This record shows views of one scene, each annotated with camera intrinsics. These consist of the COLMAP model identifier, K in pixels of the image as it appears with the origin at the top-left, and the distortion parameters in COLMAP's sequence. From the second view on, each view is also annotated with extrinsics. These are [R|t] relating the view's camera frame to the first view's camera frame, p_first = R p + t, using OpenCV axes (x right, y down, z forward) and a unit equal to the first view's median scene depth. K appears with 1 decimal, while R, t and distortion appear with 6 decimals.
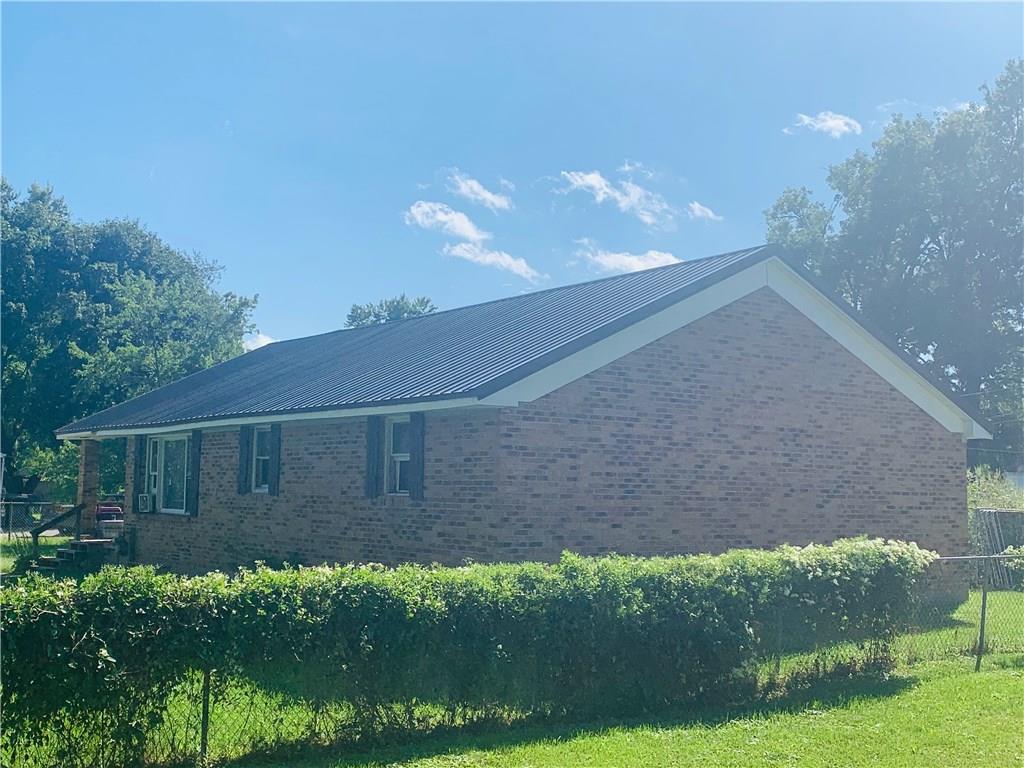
lens RADIAL K [[1252.2, 0, 512.1], [0, 1252.2, 384.4], [0, 0, 1]] dist [-0.003915, 0.000000]
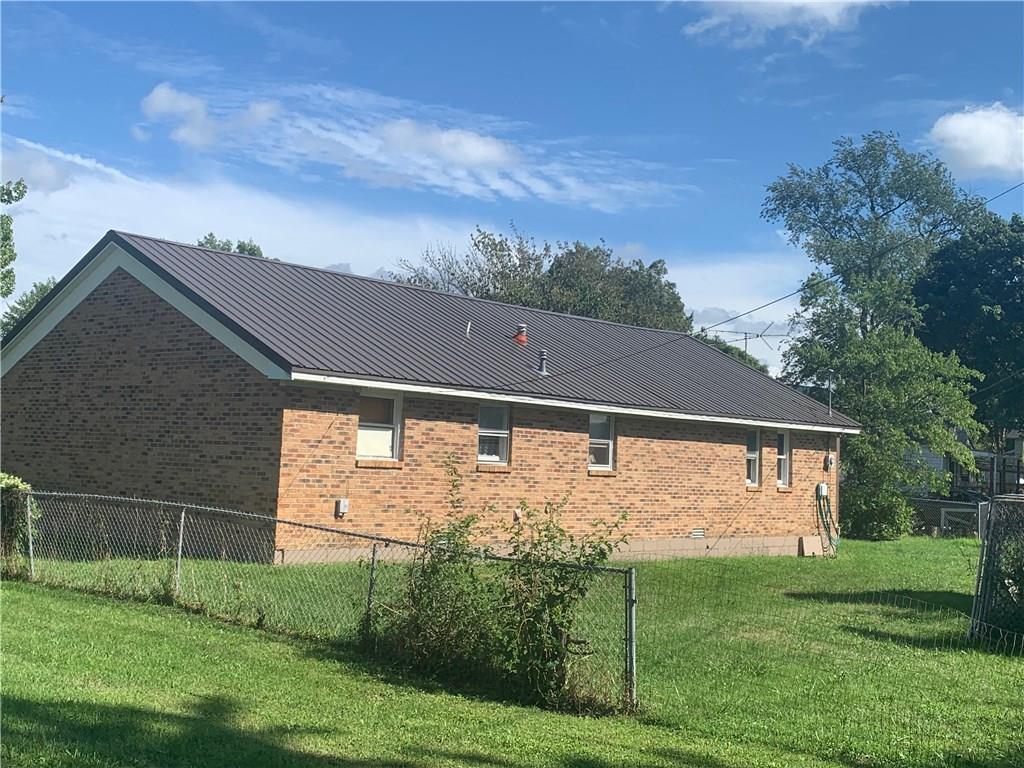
lens RADIAL K [[1252.2, 0, 512.0], [0, 1252.2, 383.7], [0, 0, 1]] dist [-0.003915, 0.000000]
pose [[0.250318, -0.068286, -0.965752, 1.355714], [0.053626, 0.996956, -0.056593, 0.111951], [0.966677, -0.037623, 0.253218, 1.002356]]
